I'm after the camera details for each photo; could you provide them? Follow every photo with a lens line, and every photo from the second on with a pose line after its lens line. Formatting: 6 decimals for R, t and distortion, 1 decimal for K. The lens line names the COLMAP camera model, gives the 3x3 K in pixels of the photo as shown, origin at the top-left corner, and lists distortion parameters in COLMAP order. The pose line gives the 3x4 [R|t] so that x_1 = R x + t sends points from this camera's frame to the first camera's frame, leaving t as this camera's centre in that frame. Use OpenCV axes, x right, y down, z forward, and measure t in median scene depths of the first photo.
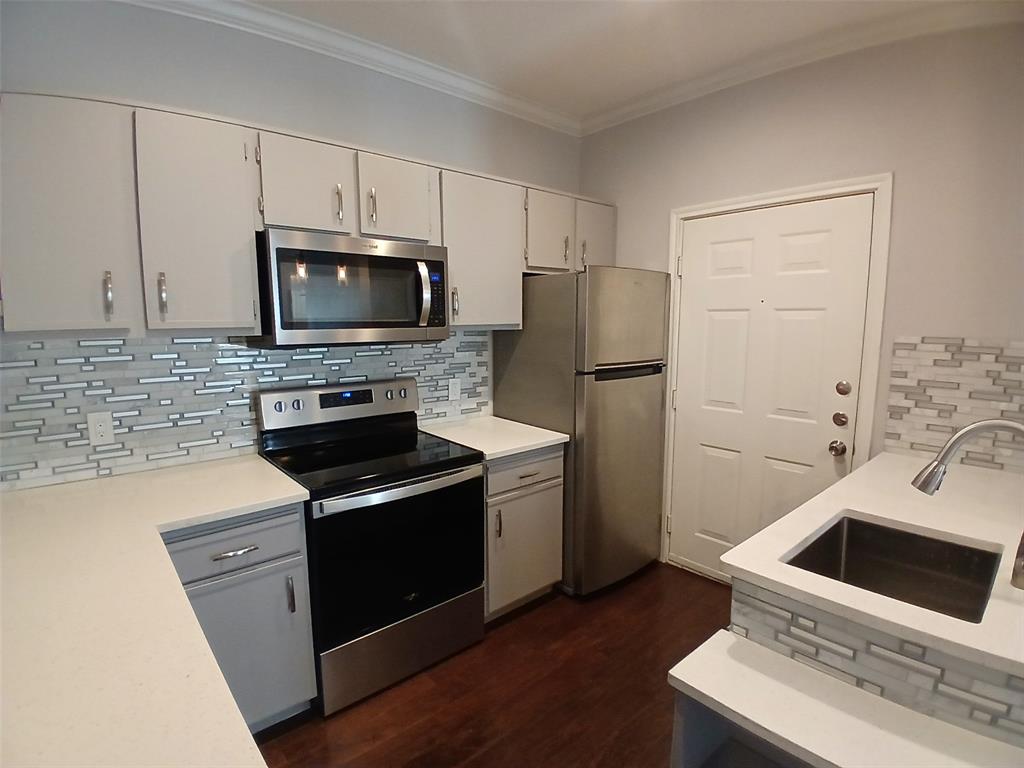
lens RADIAL K [[511.1, 0, 519.0], [0, 511.1, 384.2], [0, 0, 1]] dist [-0.033873, -0.014864]
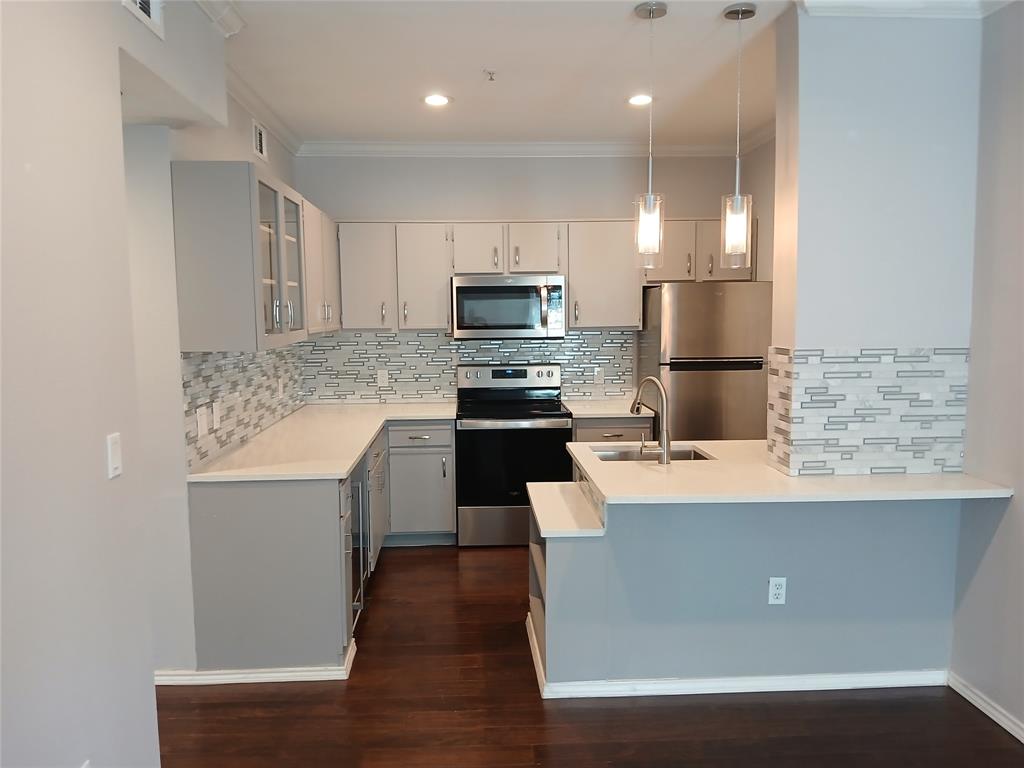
lens RADIAL K [[820.9, 0, 507.4], [0, 820.9, 385.3], [0, 0, 1]] dist [0.114926, -0.008593]
pose [[0.776728, 0.051237, -0.627748, 1.464784], [-0.070897, 0.997464, -0.006308, 0.094310], [0.625833, 0.049405, 0.778391, -1.134636]]
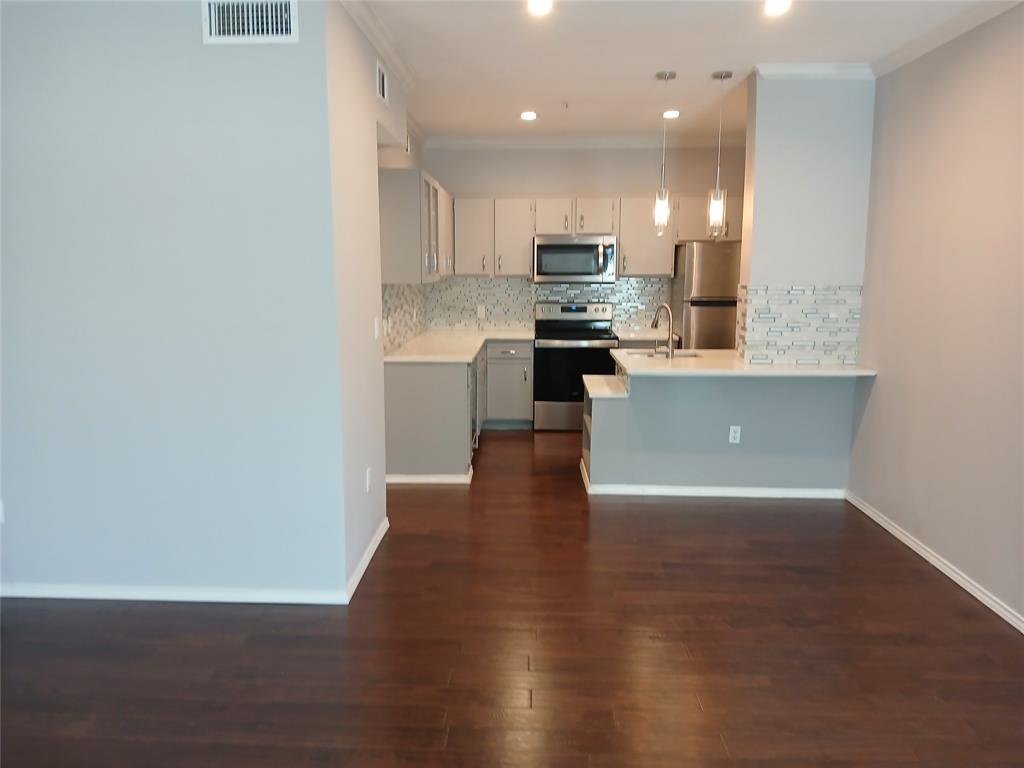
lens RADIAL K [[820.9, 0, 494.6], [0, 820.9, 382.5], [0, 0, 1]] dist [0.114926, -0.008593]
pose [[0.711416, 0.100270, -0.695581, 2.172396], [-0.090958, 0.994581, 0.050342, 0.222690], [0.696860, 0.027455, 0.716682, -1.977066]]
